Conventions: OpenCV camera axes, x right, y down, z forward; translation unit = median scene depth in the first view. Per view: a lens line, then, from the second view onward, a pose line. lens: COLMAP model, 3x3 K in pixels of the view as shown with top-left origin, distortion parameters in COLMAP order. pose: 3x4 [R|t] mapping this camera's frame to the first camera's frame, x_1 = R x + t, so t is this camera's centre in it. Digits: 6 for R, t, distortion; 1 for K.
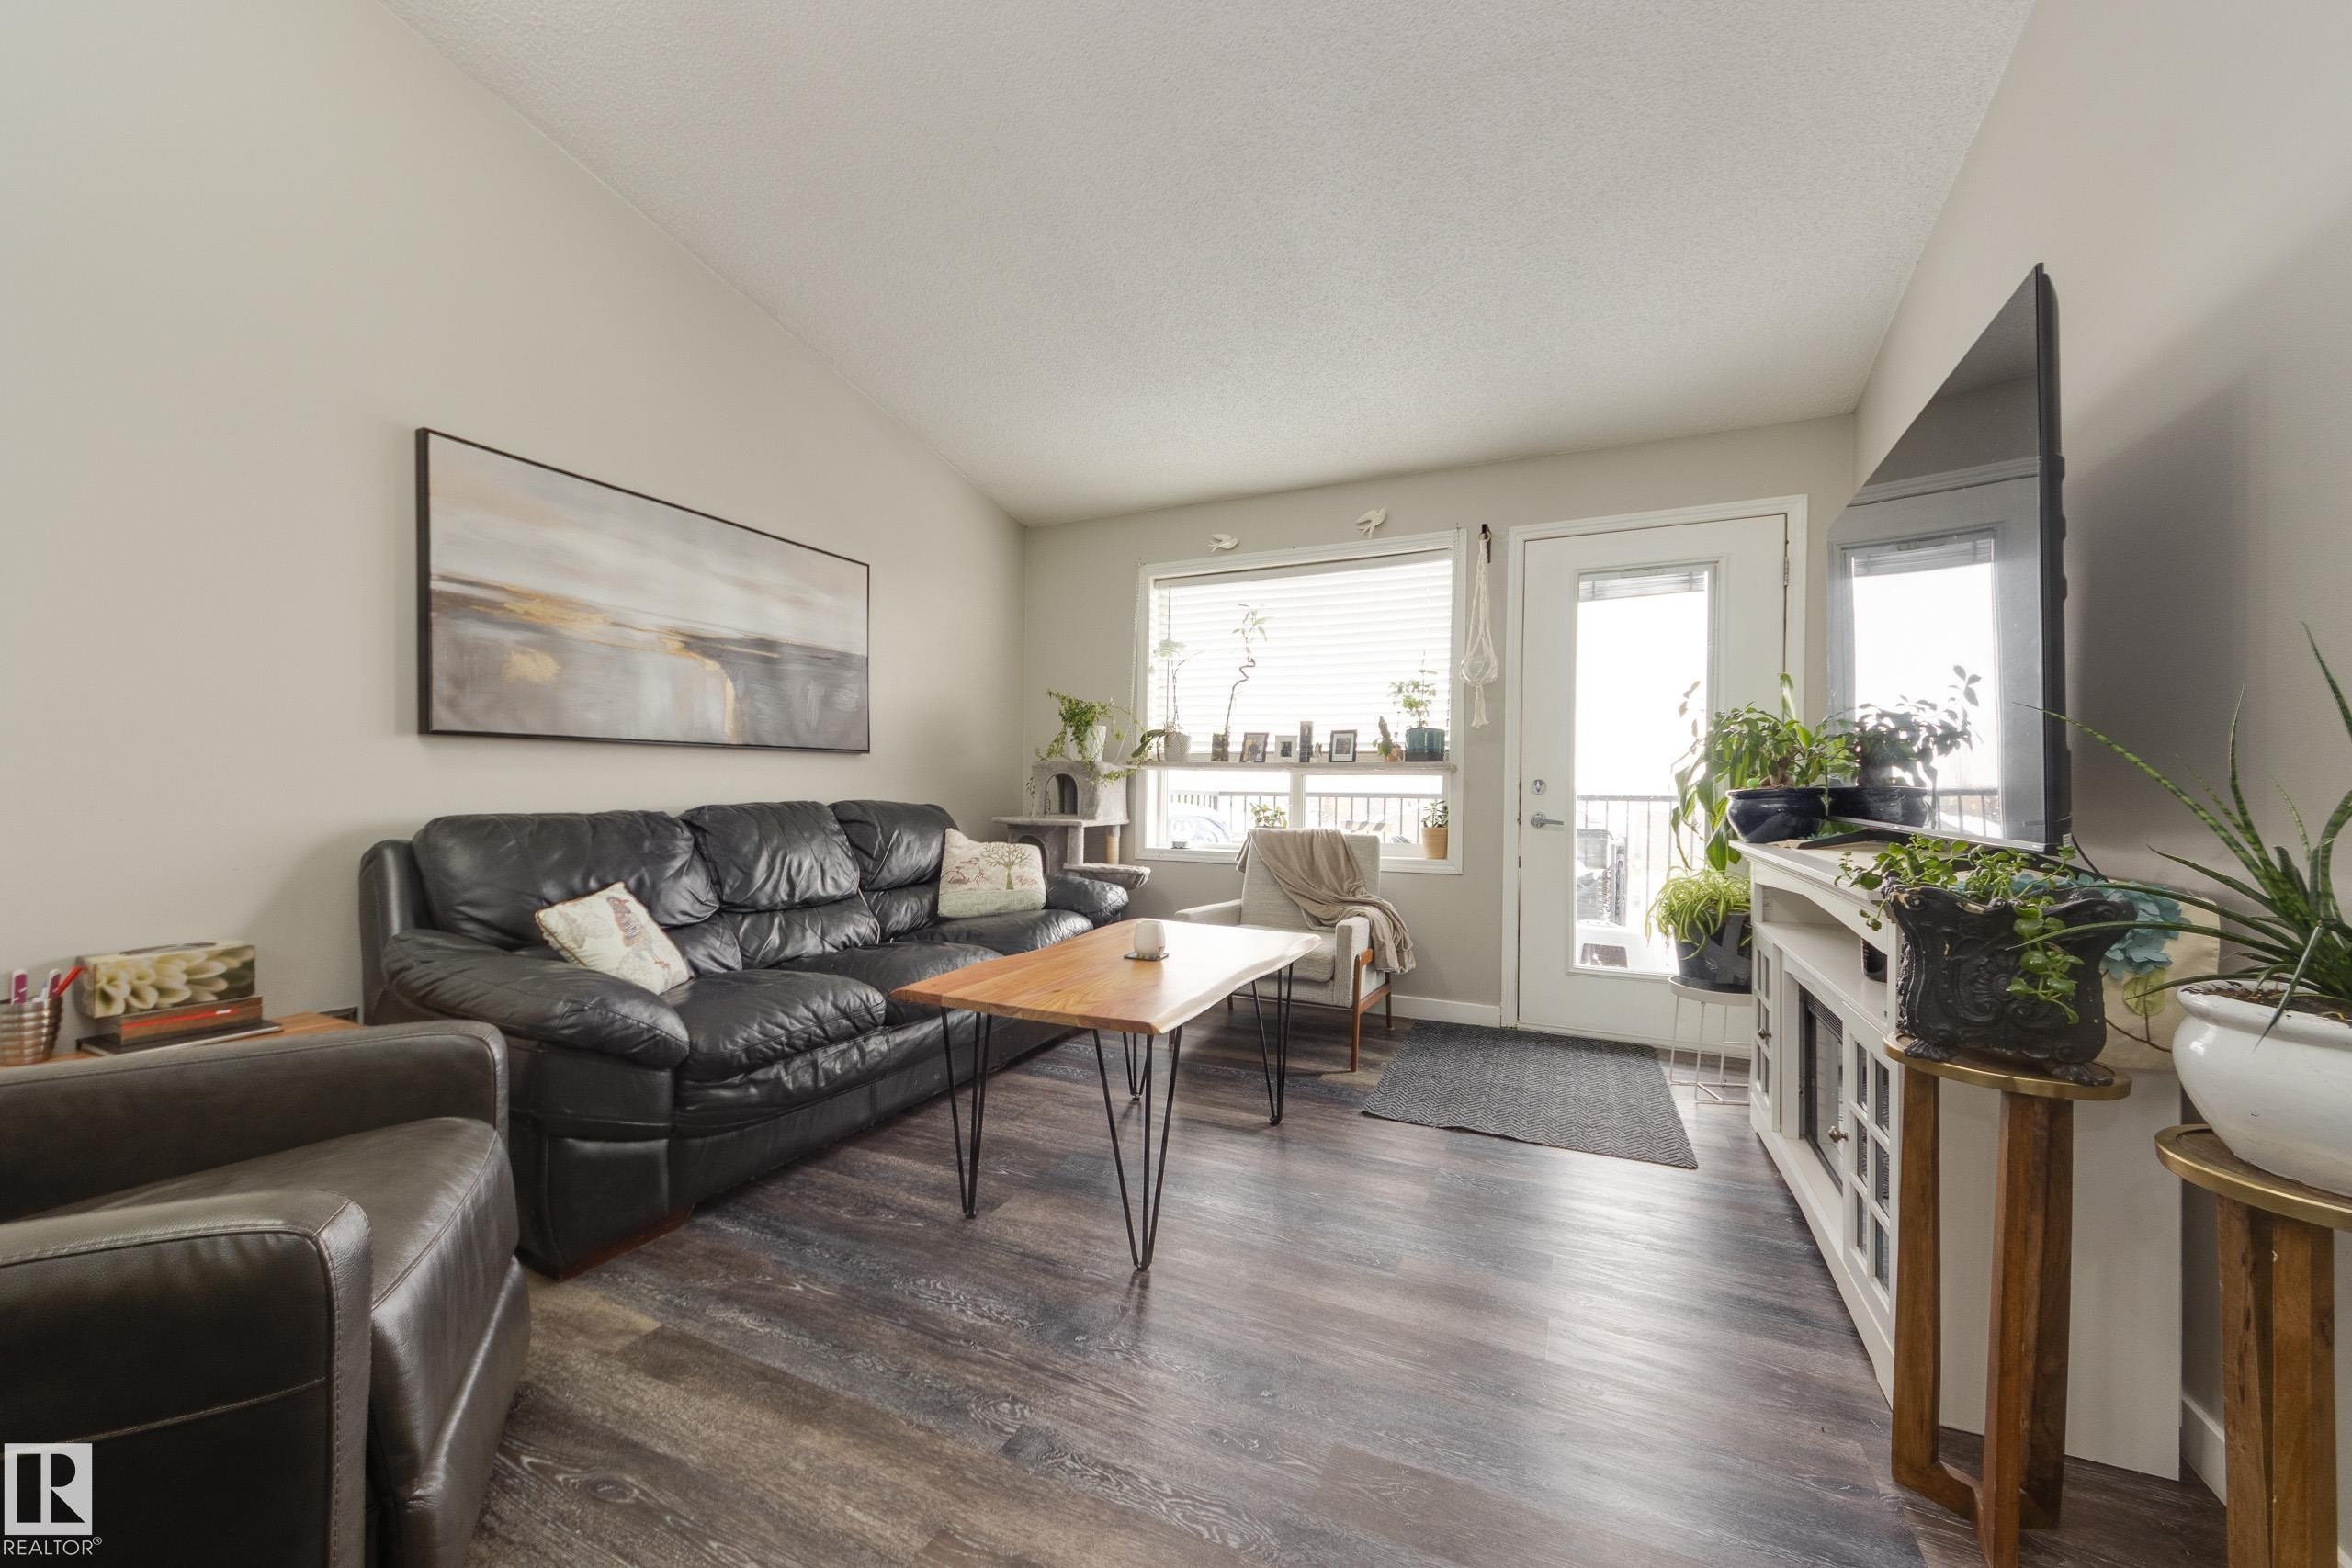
lens RADIAL K [[884.4, 0, 1176.0], [0, 884.4, 784.0], [0, 0, 1]] dist [0.011958, -0.009473]
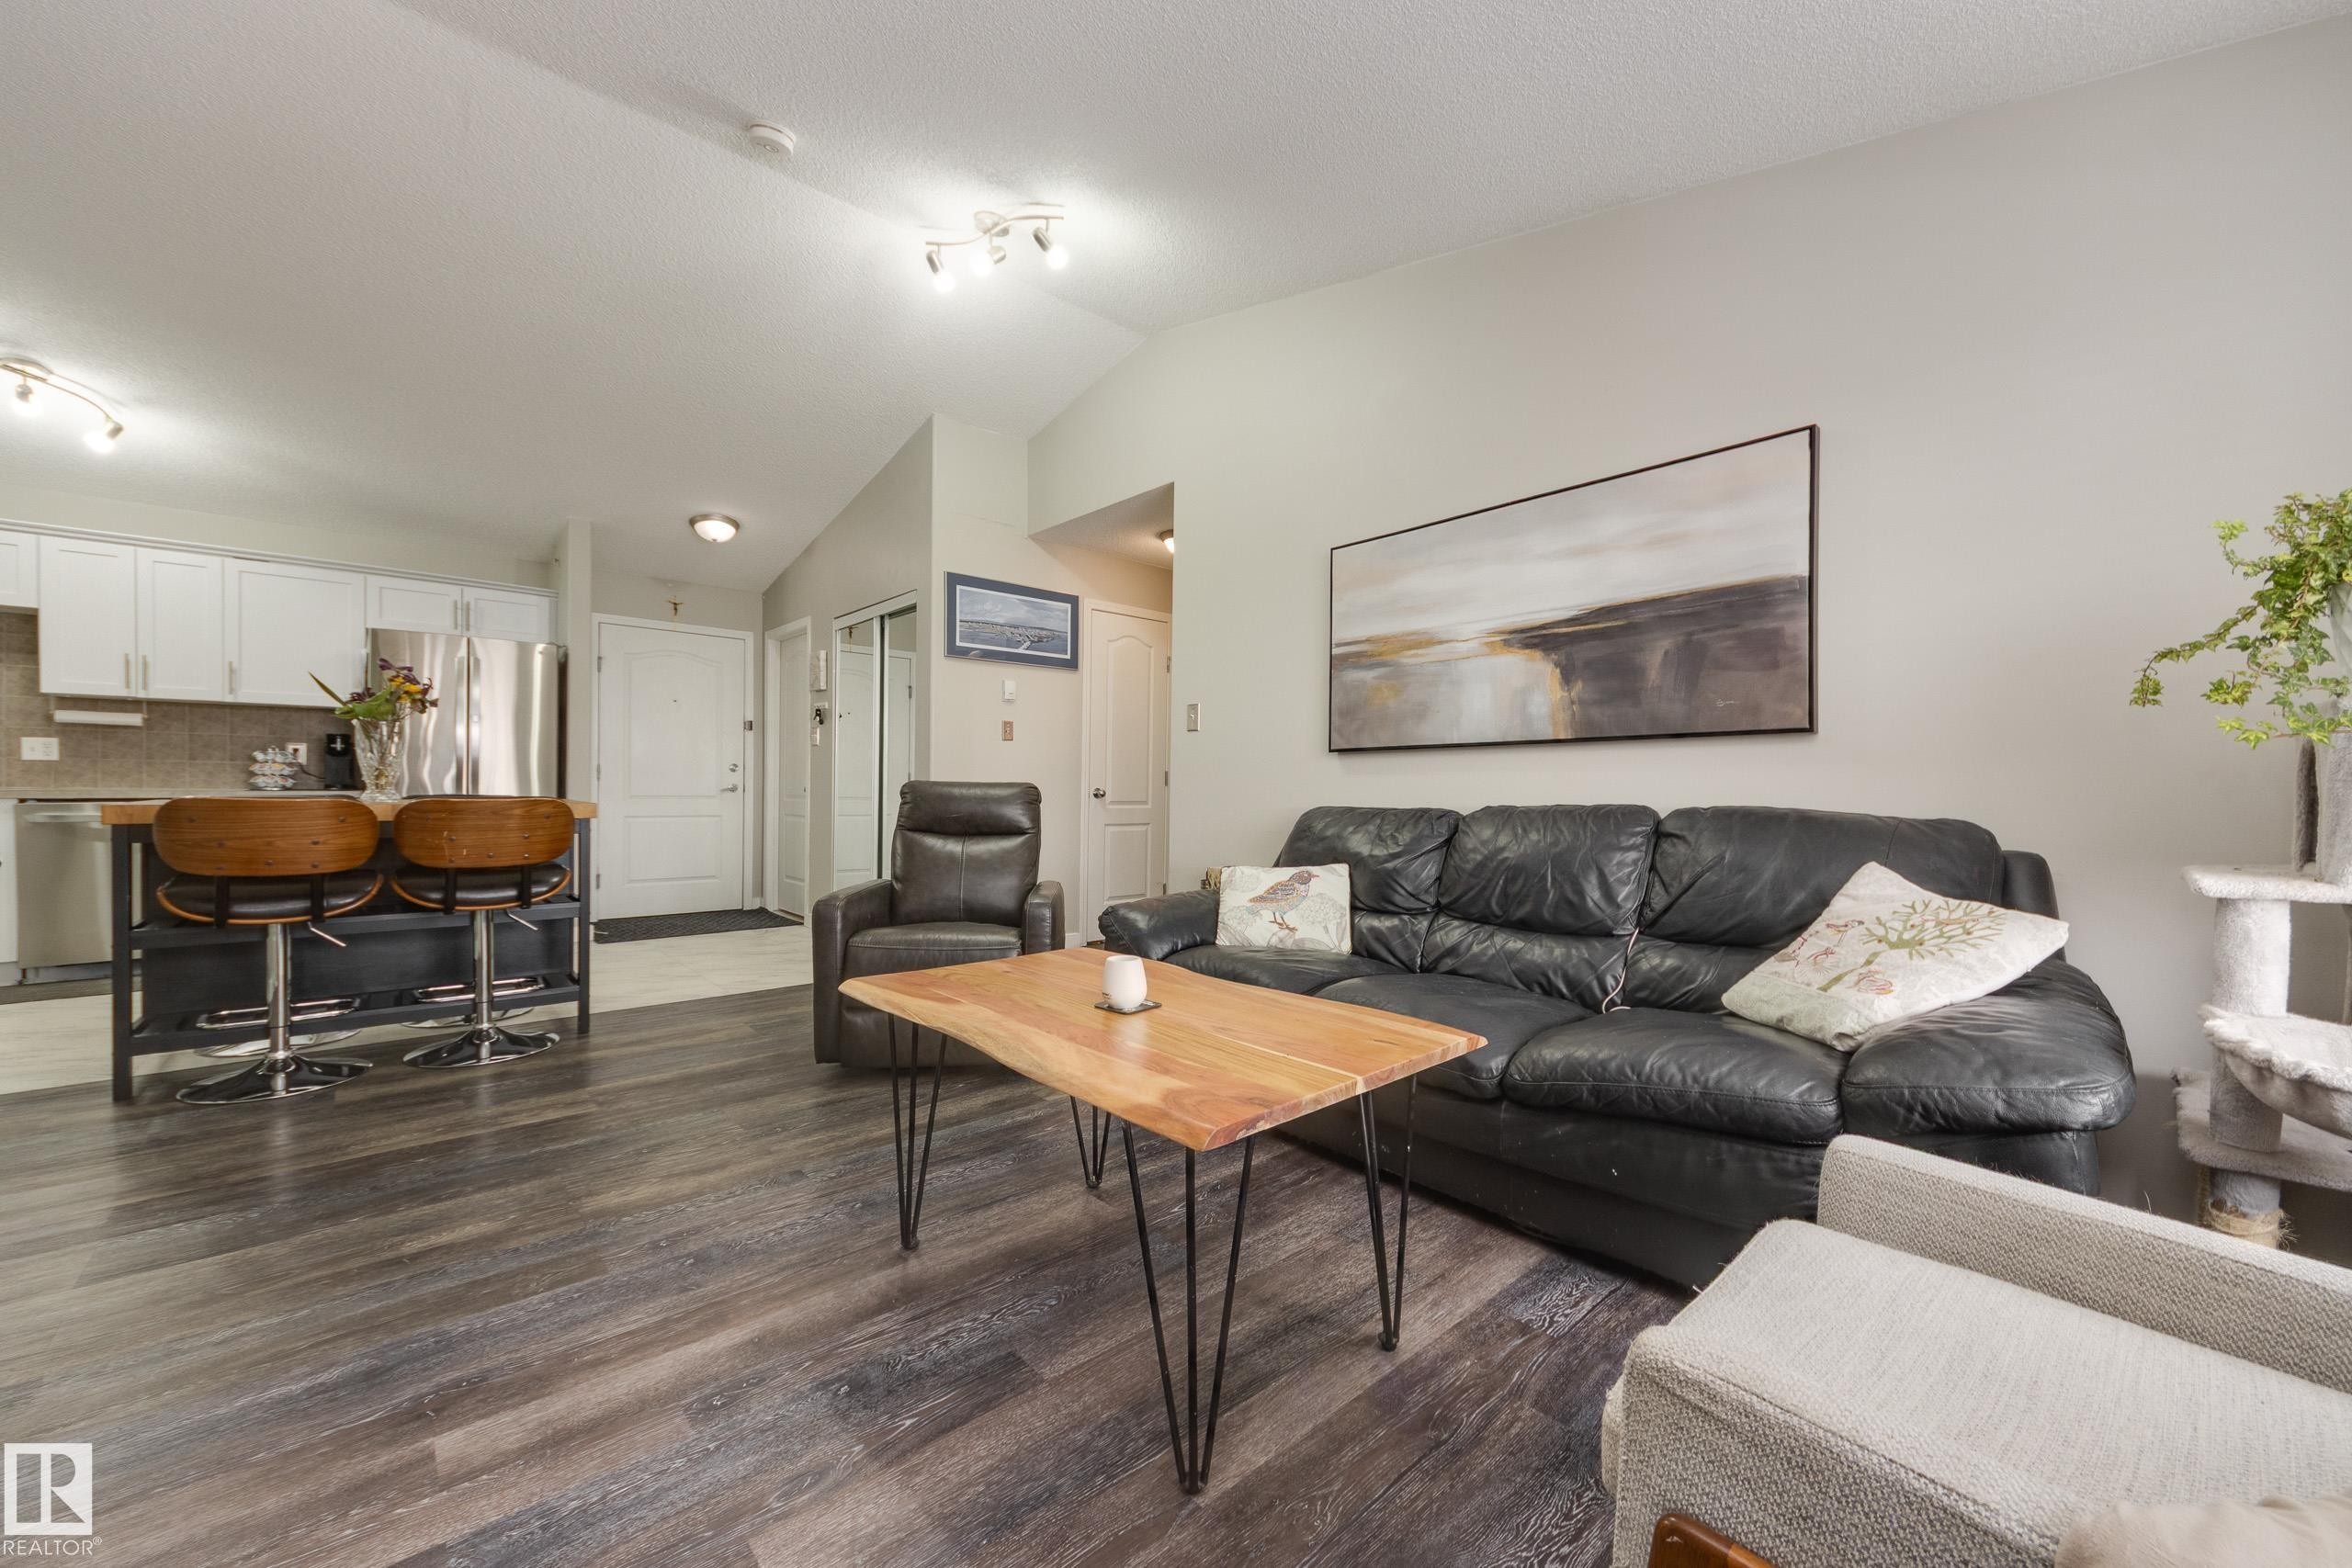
lens RADIAL K [[892.8, 0, 1183.2], [0, 892.8, 793.7], [0, 0, 1]] dist [0.006960, -0.004096]
pose [[-0.383854, -0.012236, -0.923313, 0.381562], [-0.008958, 0.999914, -0.009527, 0.017983], [0.923350, 0.004614, -0.383931, 0.810510]]
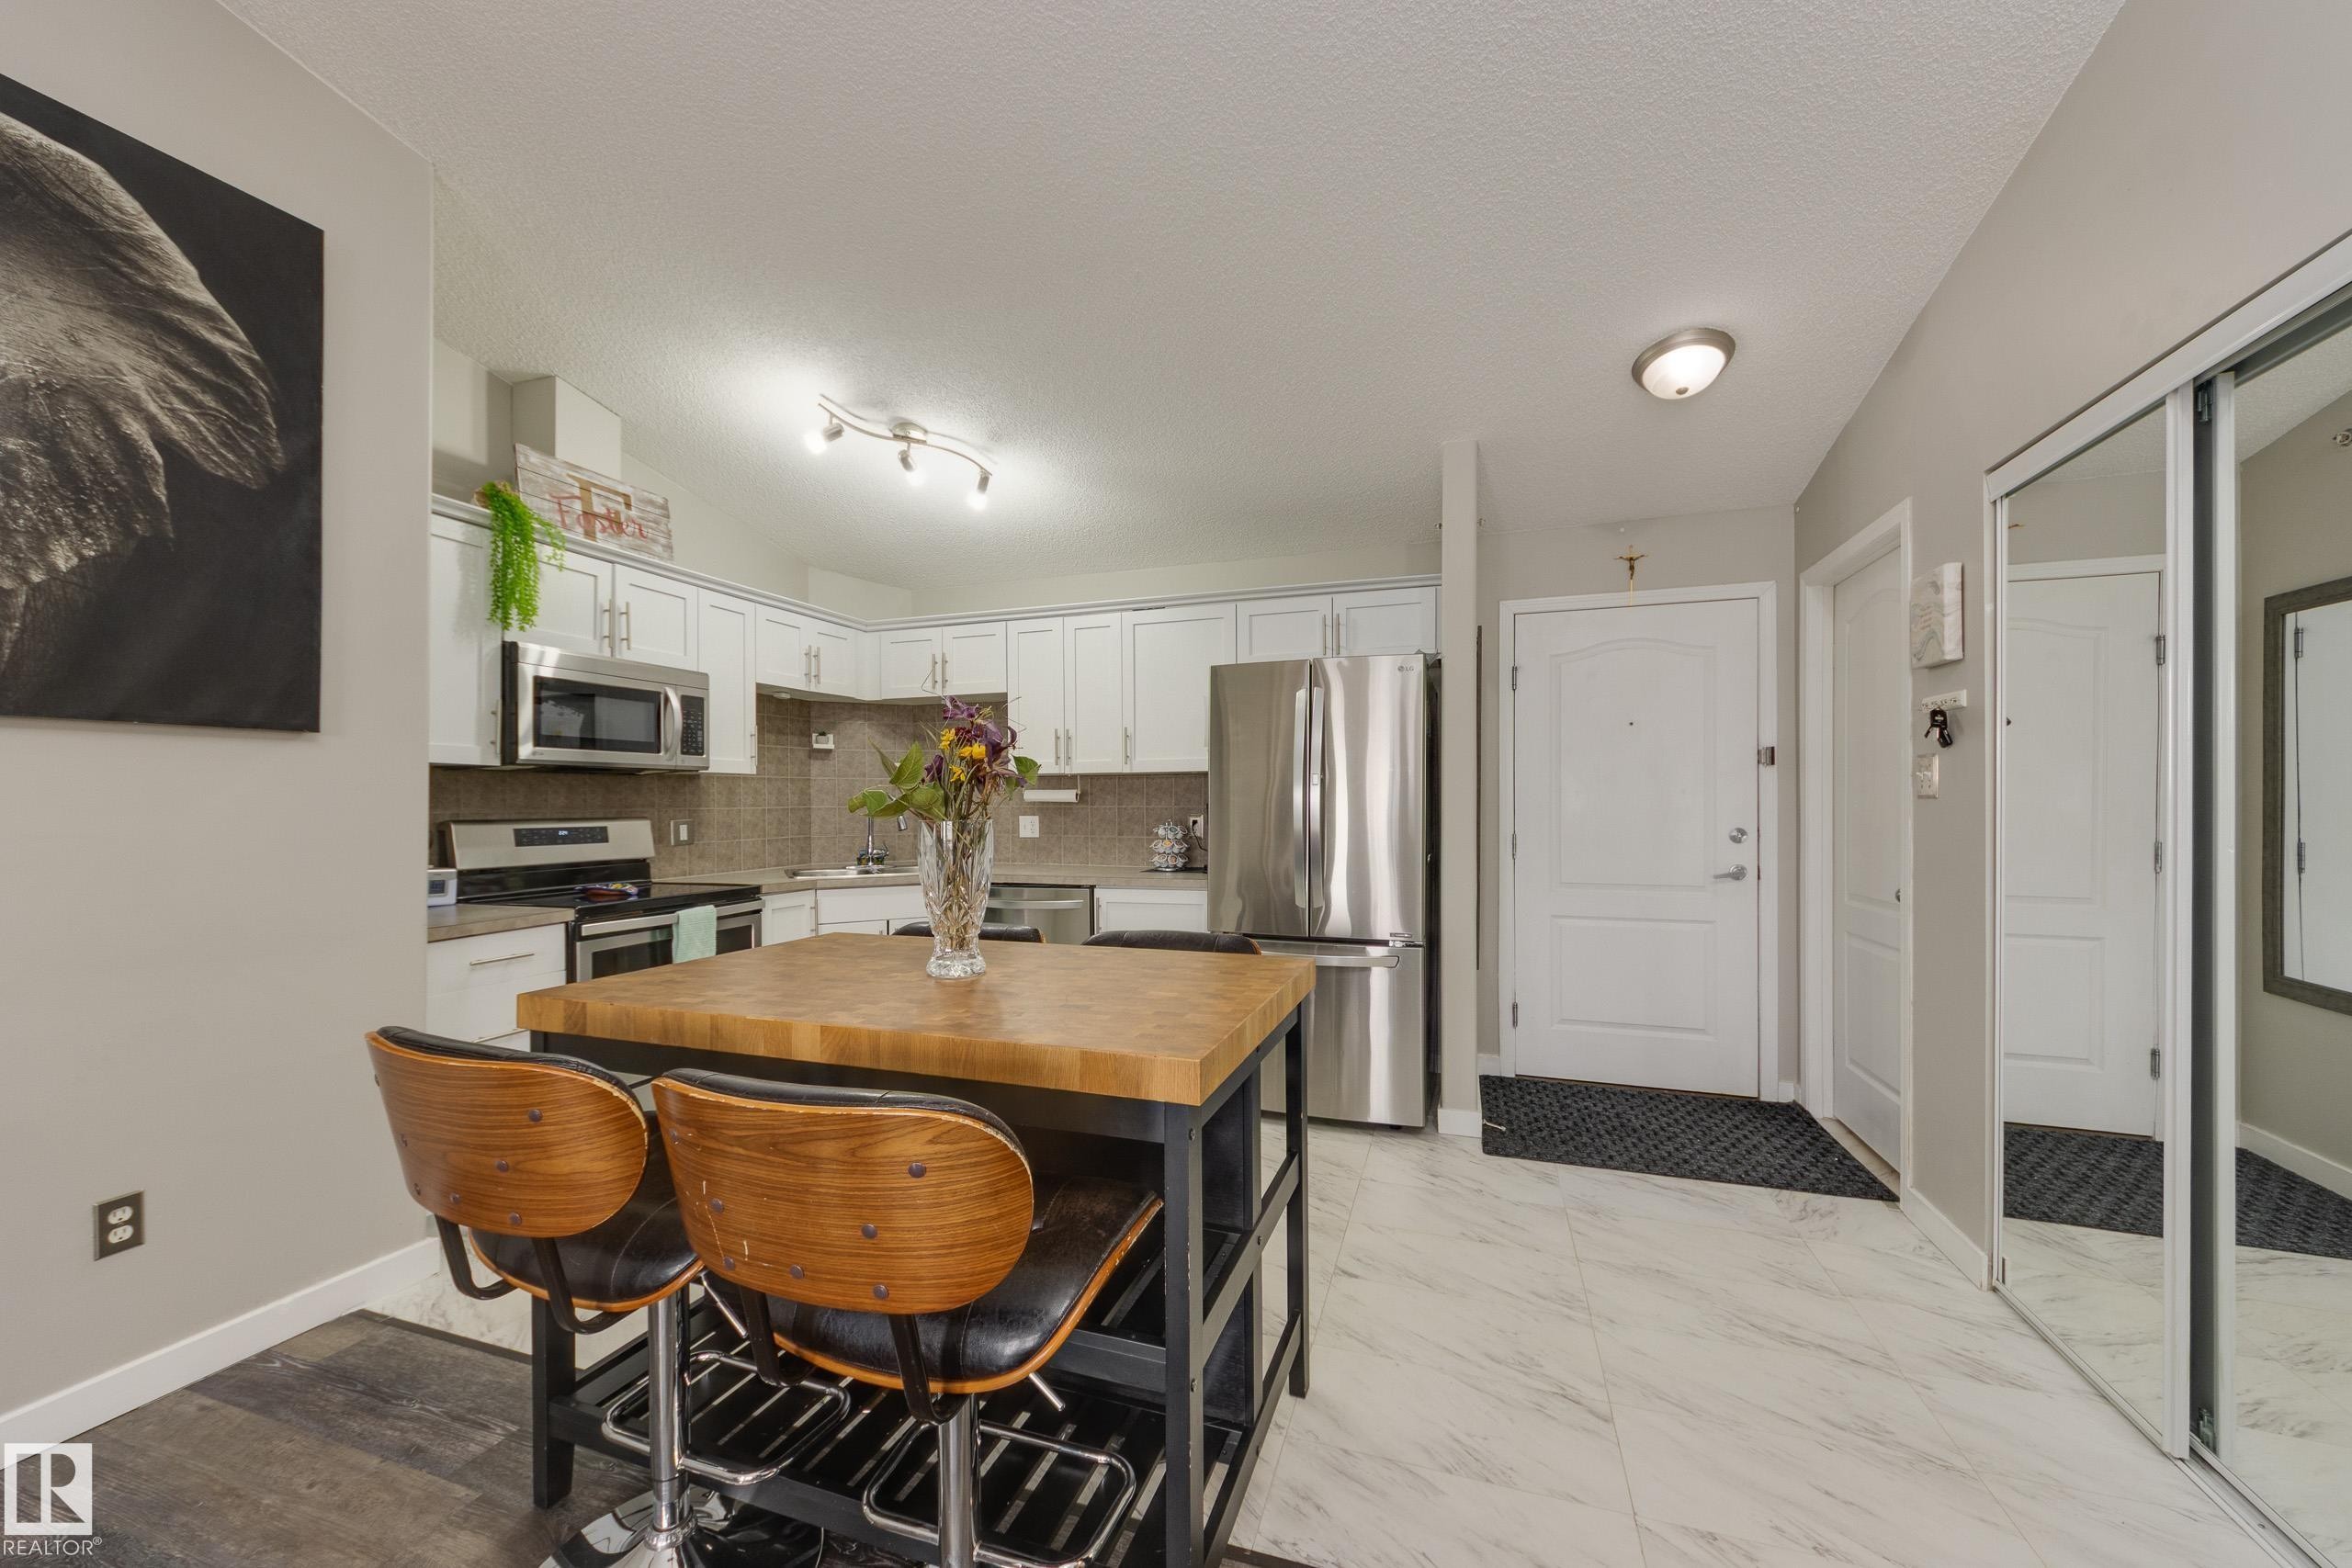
lens RADIAL K [[882.2, 0, 1177.3], [0, 882.2, 807.7], [0, 0, 1]] dist [0.014927, -0.000102]
pose [[-0.993457, -0.010939, -0.113684, -0.194006], [-0.010246, 0.999925, -0.006675, -0.059194], [0.113748, -0.005467, -0.993495, 0.199500]]
